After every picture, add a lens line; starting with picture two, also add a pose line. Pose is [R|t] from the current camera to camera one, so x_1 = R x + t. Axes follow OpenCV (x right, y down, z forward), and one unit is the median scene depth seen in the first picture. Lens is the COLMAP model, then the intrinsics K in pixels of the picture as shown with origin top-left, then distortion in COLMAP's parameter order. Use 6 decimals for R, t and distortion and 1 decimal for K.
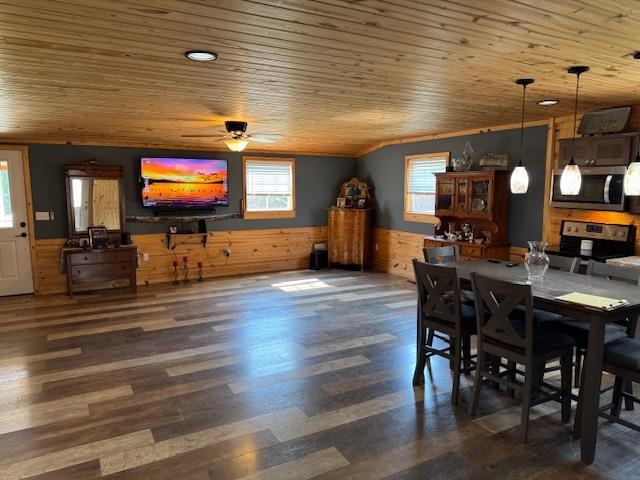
lens RADIAL K [[448.1, 0, 320.7], [0, 448.1, 241.3], [0, 0, 1]] dist [0.052768, -0.058297]
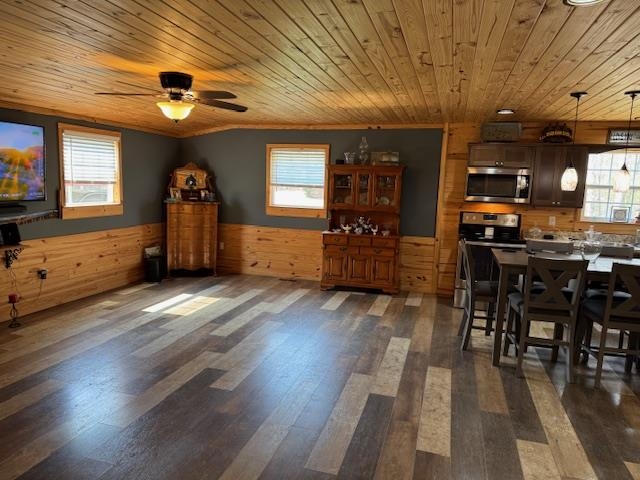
lens RADIAL K [[448.1, 0, 313.7], [0, 448.1, 243.5], [0, 0, 1]] dist [0.052768, -0.058297]
pose [[0.720252, -0.073987, 0.689756, -0.380829], [0.052841, 0.997259, 0.051795, -0.030123], [-0.691697, -0.000858, 0.722187, 0.278054]]
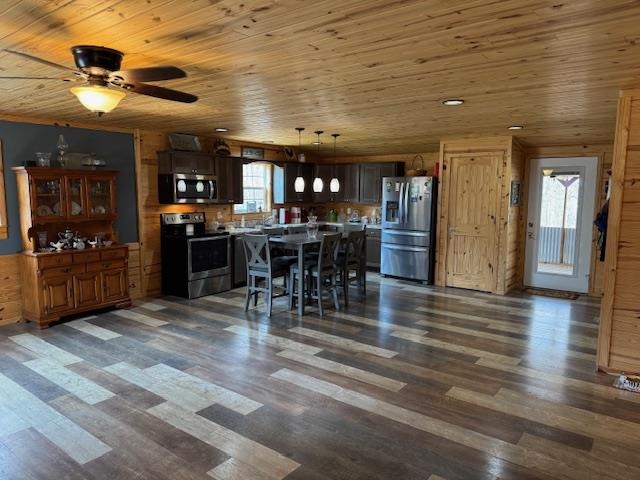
lens RADIAL K [[448.1, 0, 326.5], [0, 448.1, 239.5], [0, 0, 1]] dist [0.052768, -0.058297]
pose [[-0.405656, -0.102981, 0.908206, -0.545682], [0.107174, 0.981420, 0.159152, -0.086332], [-0.907721, 0.161897, -0.387082, 0.730954]]
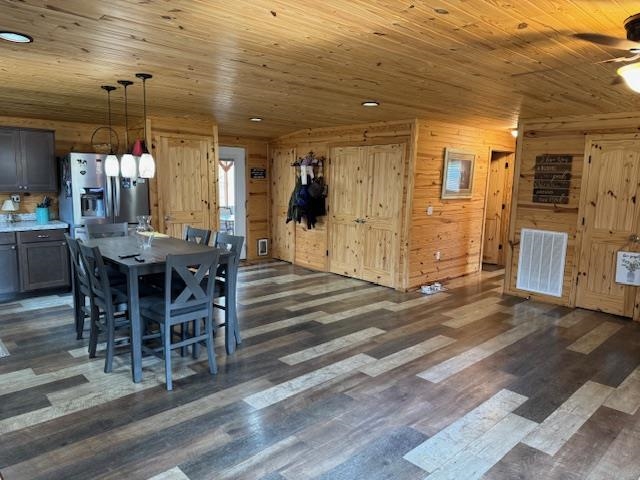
lens RADIAL K [[448.1, 0, 315.0], [0, 448.1, 238.3], [0, 0, 1]] dist [0.052768, -0.058297]
pose [[-0.971429, 0.015728, -0.236809, 0.137898], [-0.047708, 0.964493, 0.259764, -0.124349], [0.232486, 0.263640, -0.936186, 0.983697]]
